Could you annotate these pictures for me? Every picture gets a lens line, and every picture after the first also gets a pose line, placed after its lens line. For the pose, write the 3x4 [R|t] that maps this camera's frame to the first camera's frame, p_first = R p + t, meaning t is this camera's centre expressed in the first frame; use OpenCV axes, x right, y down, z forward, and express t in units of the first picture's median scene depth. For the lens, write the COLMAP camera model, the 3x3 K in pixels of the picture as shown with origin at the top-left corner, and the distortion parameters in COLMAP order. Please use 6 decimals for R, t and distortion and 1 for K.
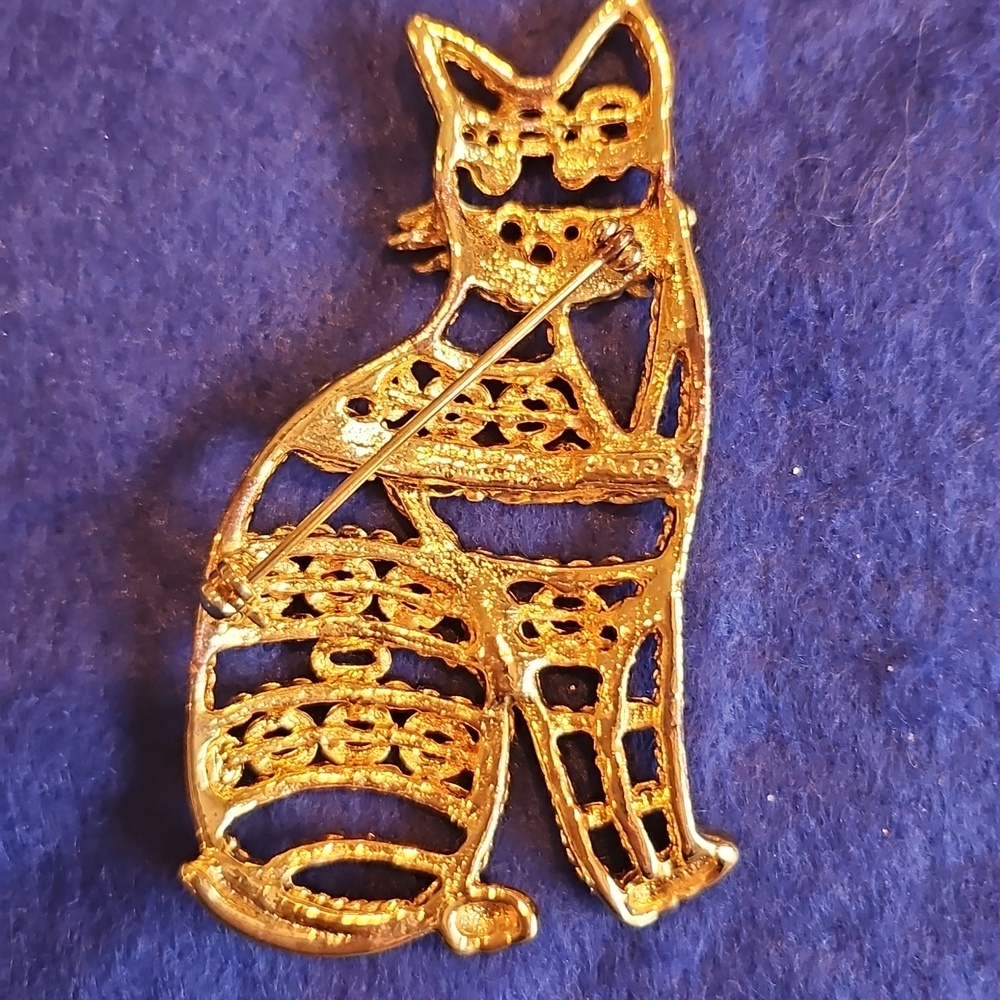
lens RADIAL K [[1627.4, 0, 500.0], [0, 1627.4, 500.0], [0, 0, 1]] dist [-0.012551, -0.307763]
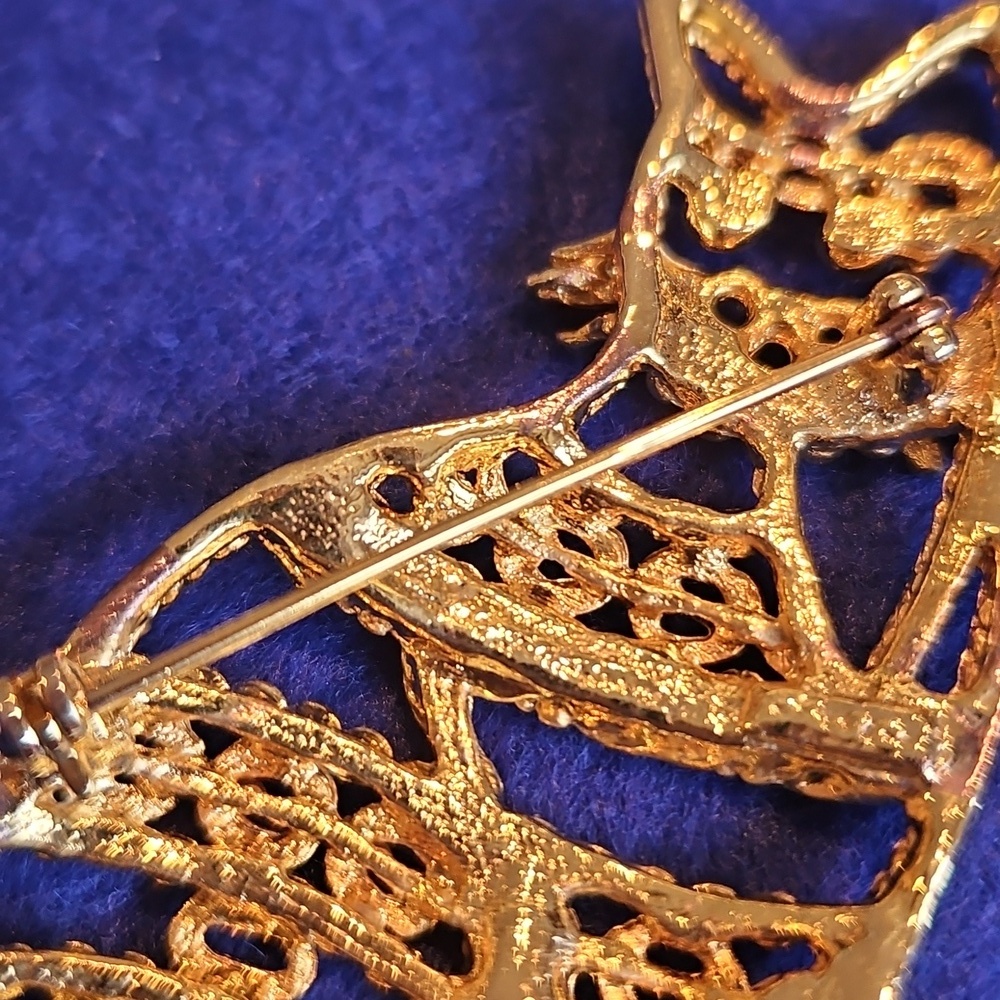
lens RADIAL K [[1627.4, 0, 500.0], [0, 1627.4, 500.0], [0, 0, 1]] dist [-0.012551, -0.307763]
pose [[0.959034, 0.233664, -0.160171, 0.037162], [-0.275277, 0.902187, -0.332087, 0.117635], [0.066907, 0.362574, 0.929550, 0.471558]]
